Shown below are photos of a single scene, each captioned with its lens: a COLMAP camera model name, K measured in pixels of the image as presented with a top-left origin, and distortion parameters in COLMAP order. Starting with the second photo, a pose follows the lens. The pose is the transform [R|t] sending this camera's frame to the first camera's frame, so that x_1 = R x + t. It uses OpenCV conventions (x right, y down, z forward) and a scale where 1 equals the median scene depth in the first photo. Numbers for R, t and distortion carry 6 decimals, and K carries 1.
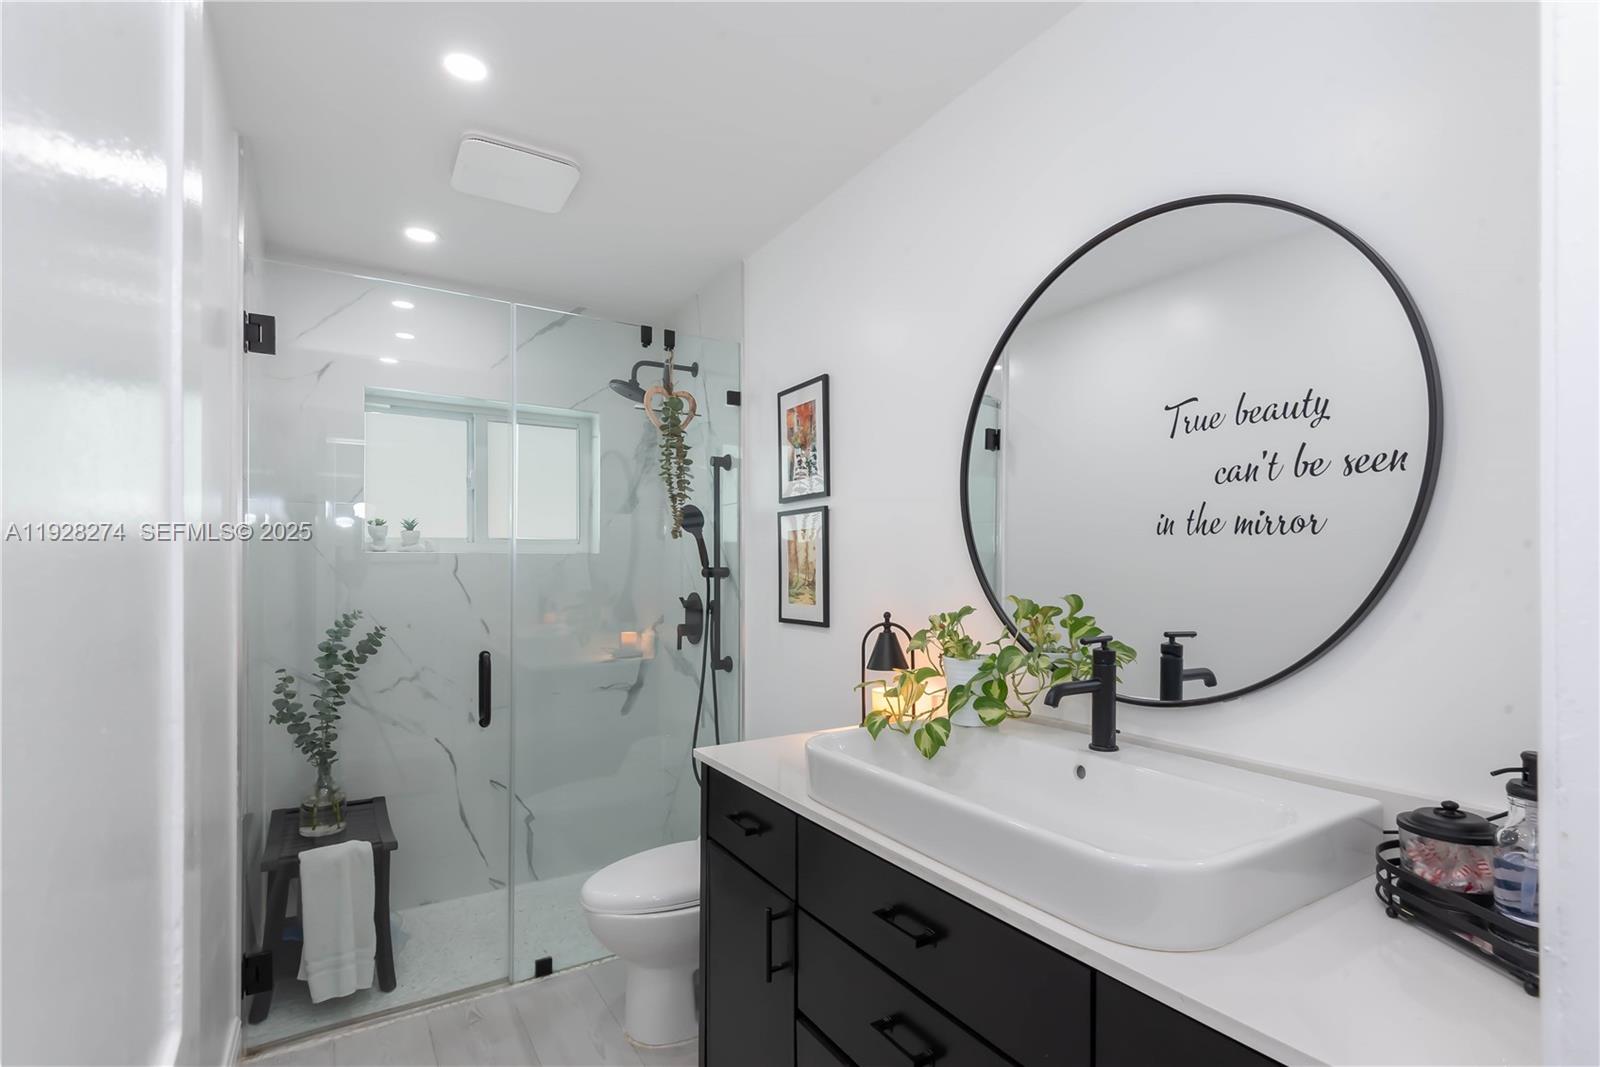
lens RADIAL K [[766.9, 0, 841.6], [0, 766.9, 558.4], [0, 0, 1]] dist [0.028565, -0.027952]
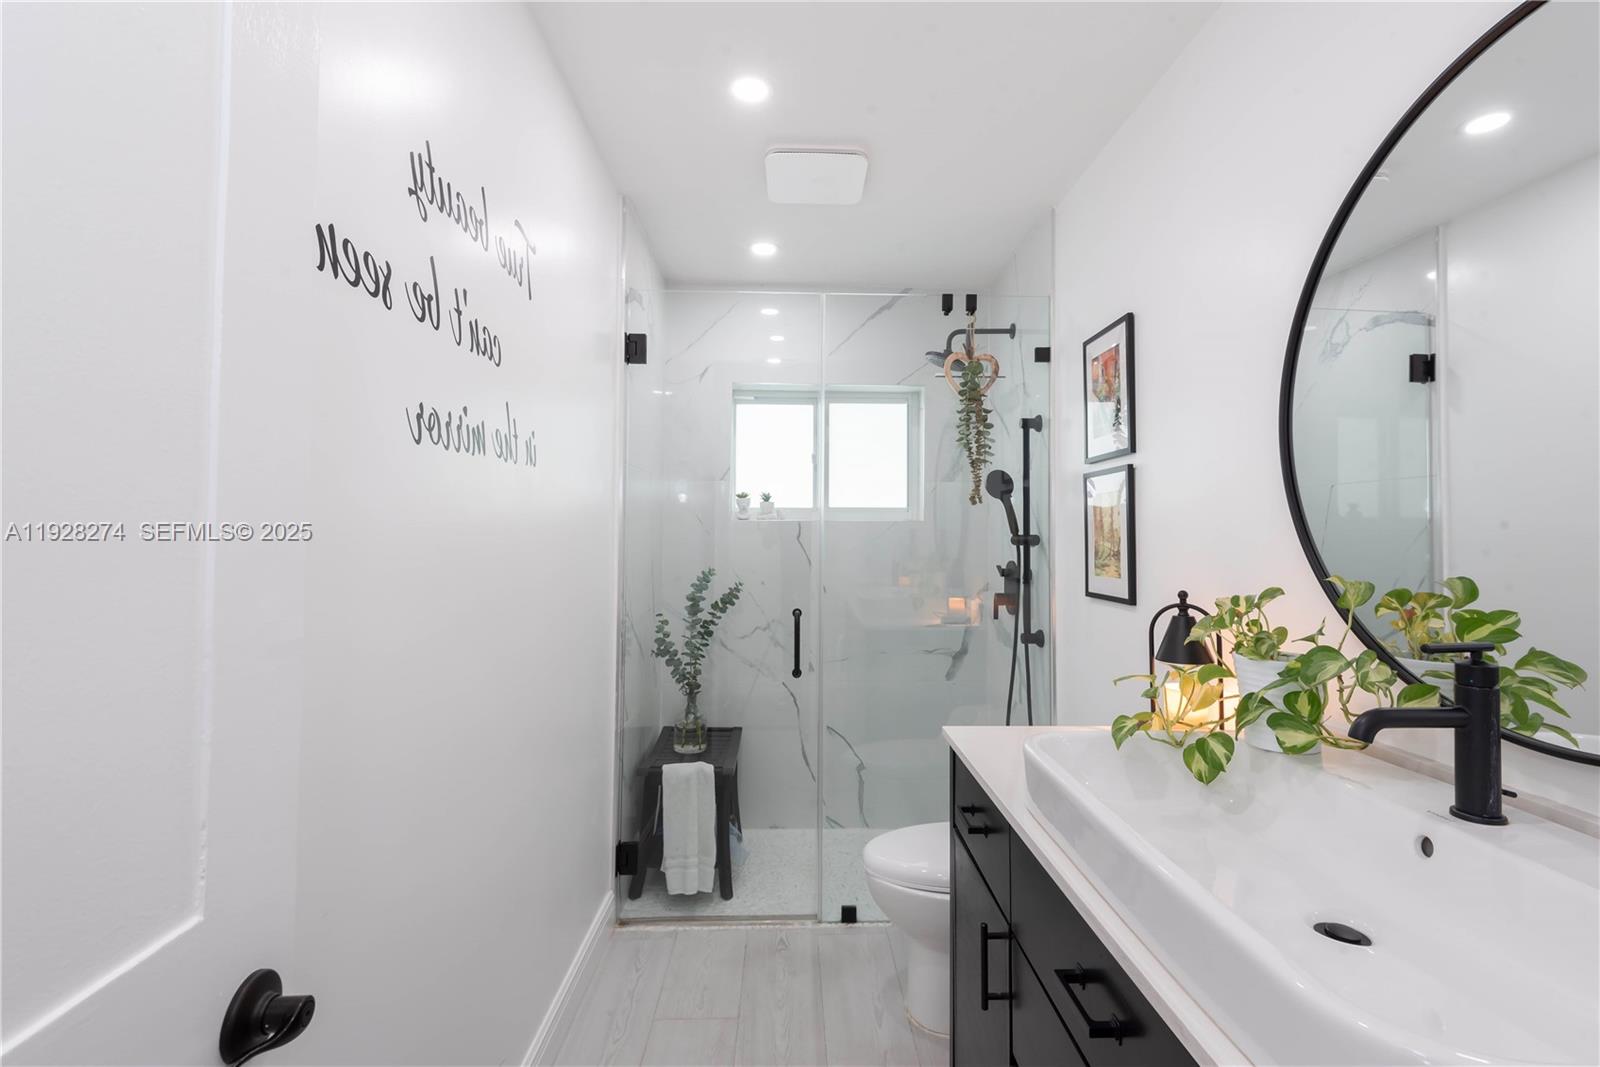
lens RADIAL K [[742.5, 0, 808.8], [0, 742.5, 504.6], [0, 0, 1]] dist [0.025339, -0.015599]
pose [[0.851168, -0.014781, -0.524685, 0.109989], [-0.000580, 0.999576, -0.029099, 0.001740], [0.524892, 0.025073, 0.850799, 0.093148]]
